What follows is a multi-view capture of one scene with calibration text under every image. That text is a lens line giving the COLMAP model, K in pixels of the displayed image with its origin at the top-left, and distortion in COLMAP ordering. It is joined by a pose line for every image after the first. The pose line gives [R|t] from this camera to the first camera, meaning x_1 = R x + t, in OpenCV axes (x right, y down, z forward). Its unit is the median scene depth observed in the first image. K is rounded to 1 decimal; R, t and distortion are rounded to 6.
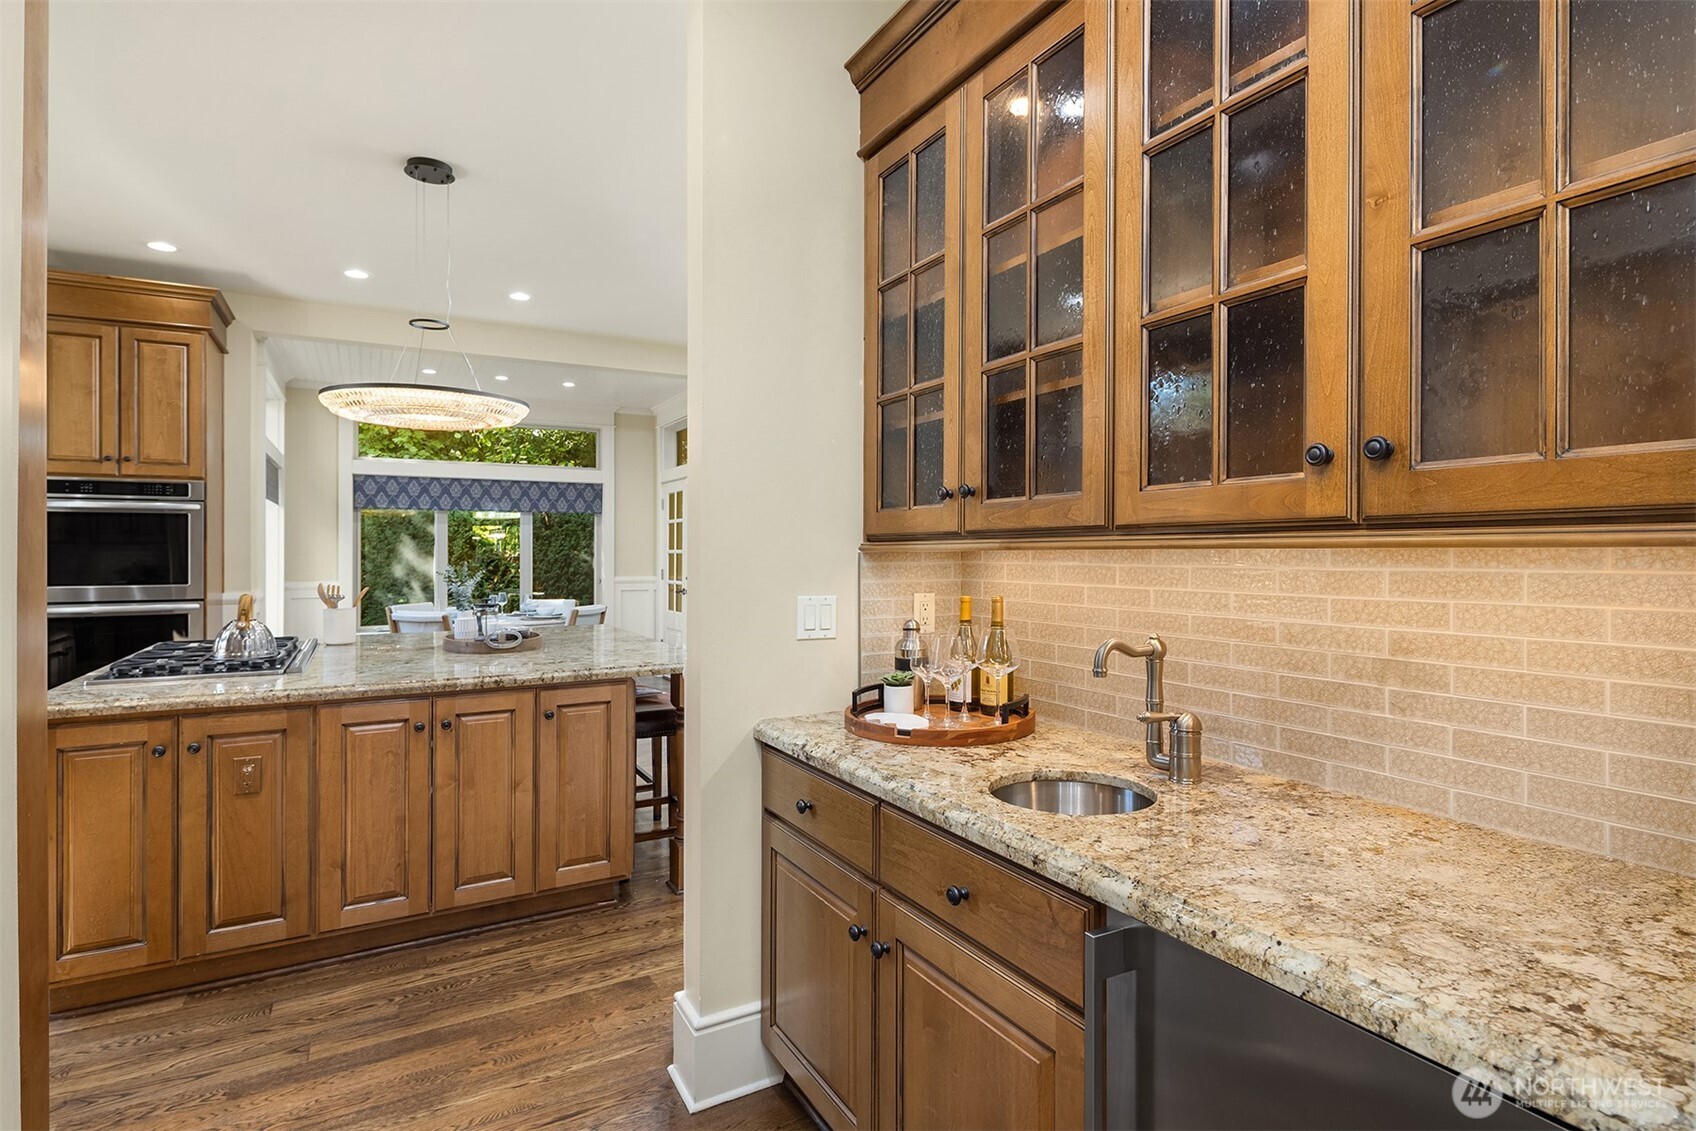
lens RADIAL K [[834.3, 0, 854.1], [0, 834.3, 554.8], [0, 0, 1]] dist [0.003261, -0.000200]
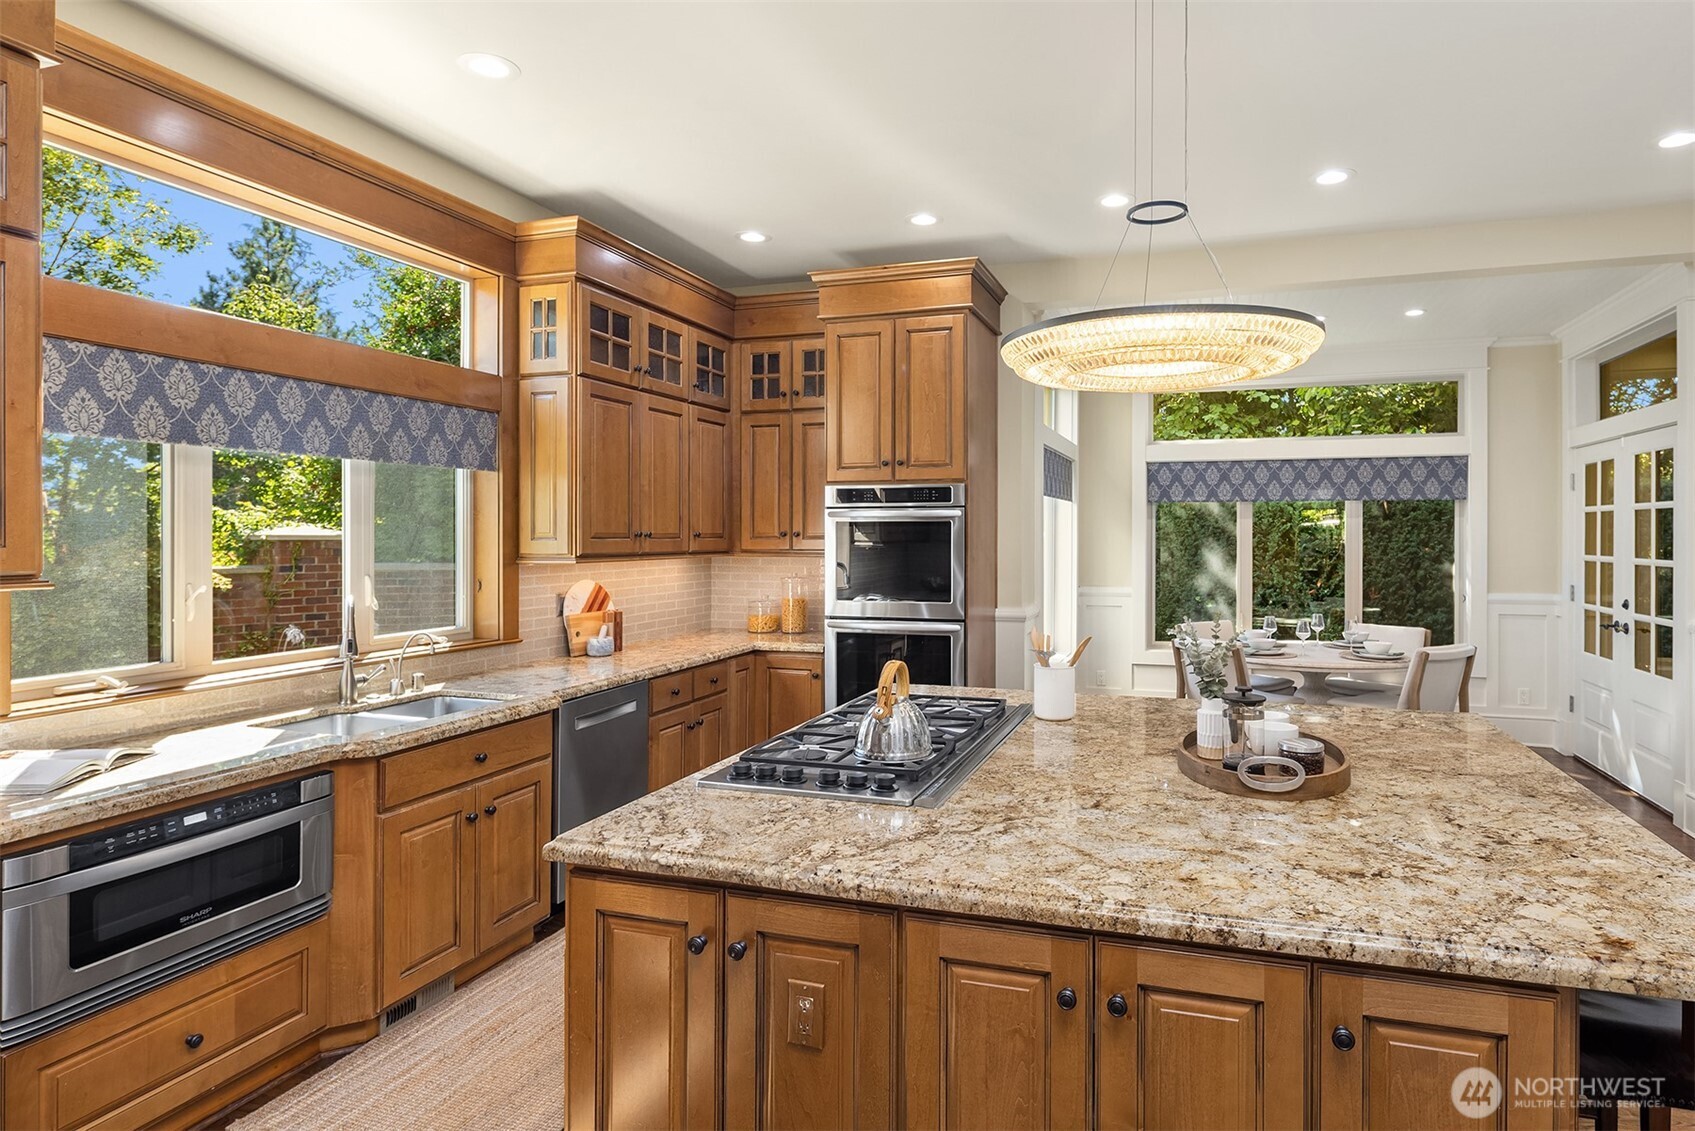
lens RADIAL K [[1000.1, 0, 906.6], [0, 1000.1, 538.8], [0, 0, 1]] dist [-0.004638, -0.001611]
pose [[0.694479, -0.001829, -0.719510, -0.042472], [-0.003020, 0.999981, -0.005456, -0.013807], [0.719506, 0.005962, 0.694460, 0.132905]]
